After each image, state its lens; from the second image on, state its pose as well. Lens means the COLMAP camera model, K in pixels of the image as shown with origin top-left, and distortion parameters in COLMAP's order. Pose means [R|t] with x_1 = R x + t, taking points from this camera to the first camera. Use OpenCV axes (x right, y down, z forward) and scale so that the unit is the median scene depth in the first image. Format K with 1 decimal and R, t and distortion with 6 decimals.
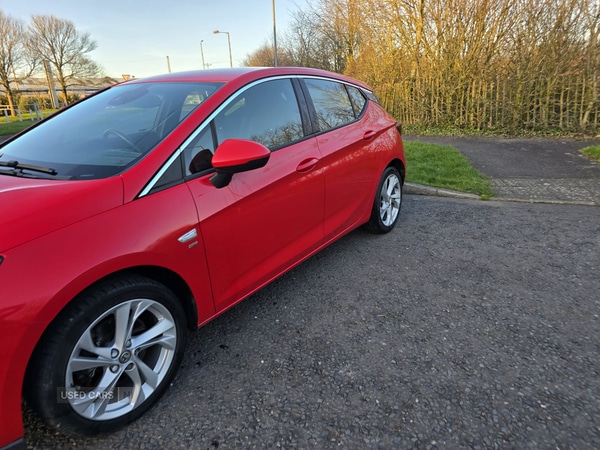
lens RADIAL K [[400.6, 0, 300.0], [0, 400.6, 225.0], [0, 0, 1]] dist [0.060607, -0.045605]
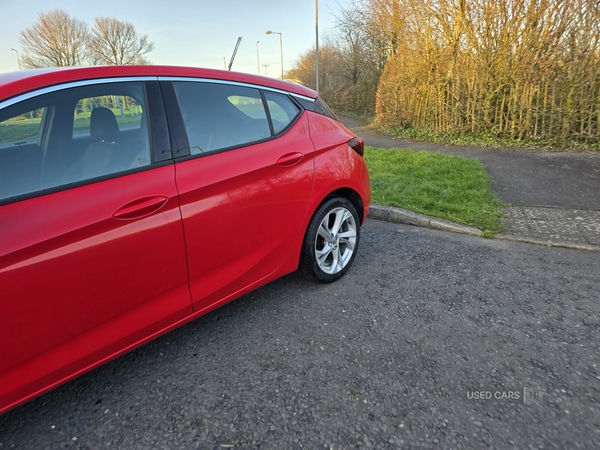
lens RADIAL K [[400.6, 0, 300.0], [0, 400.6, 225.0], [0, 0, 1]] dist [0.060607, -0.045605]
pose [[0.991185, 0.048637, -0.123233, 0.145888], [-0.048739, 0.998809, 0.002188, -0.052922], [0.123193, 0.003837, 0.992375, 0.137409]]
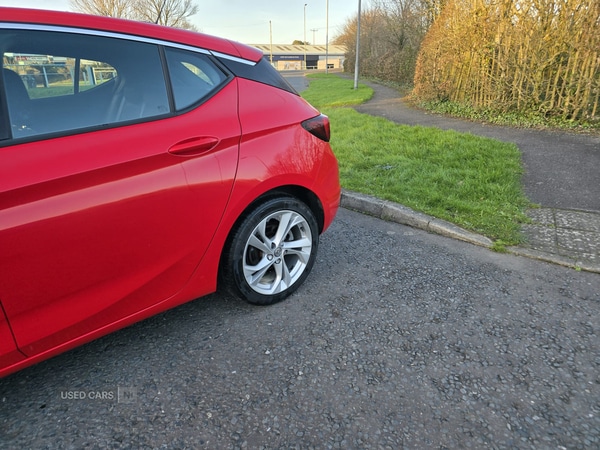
lens RADIAL K [[395.2, 0, 295.3], [0, 395.2, 230.8], [0, 0, 1]] dist [0.052412, -0.035737]
pose [[0.967682, 0.121870, -0.220769, 0.218643], [-0.102268, 0.989899, 0.098184, -0.090221], [0.230505, -0.072434, 0.970372, 0.260887]]
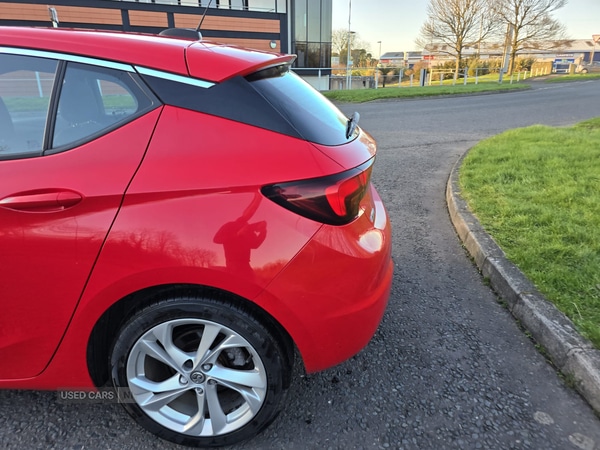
lens RADIAL K [[401.6, 0, 299.2], [0, 401.6, 218.7], [0, 0, 1]] dist [0.058350, -0.042878]
pose [[0.528249, 0.323922, -0.784875, 0.305188], [-0.272242, 0.940184, 0.204790, -0.178232], [0.804262, 0.105496, 0.584836, 0.495695]]
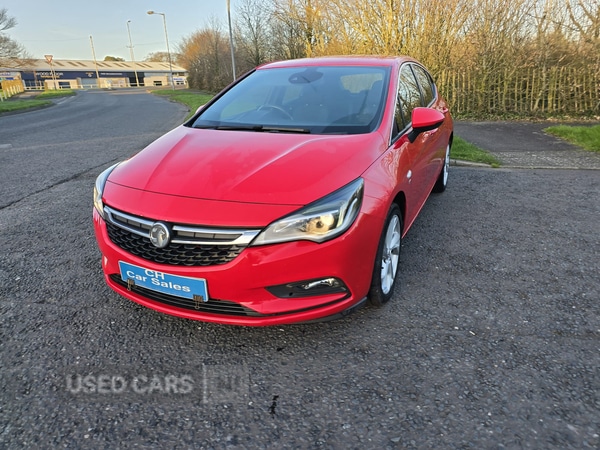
lens RADIAL K [[400.6, 0, 300.0], [0, 400.6, 225.0], [0, 0, 1]] dist [0.060607, -0.045605]
pose [[0.987060, -0.037827, 0.155823, -0.252291], [0.033438, 0.998969, 0.030695, 0.042009], [-0.156824, -0.025087, 0.987308, -0.102671]]
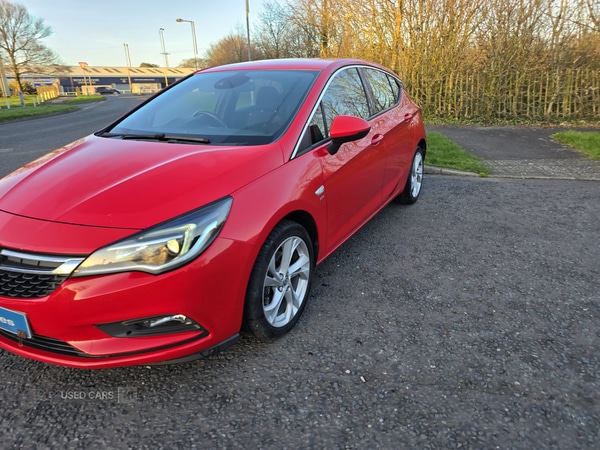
lens RADIAL K [[401.6, 0, 299.2], [0, 401.6, 218.7], [0, 0, 1]] dist [0.058350, -0.042878]
pose [[0.995702, -0.018757, 0.090697, -0.129396], [0.018324, 0.999816, 0.005604, 0.030459], [-0.090785, -0.003918, 0.995863, -0.075811]]
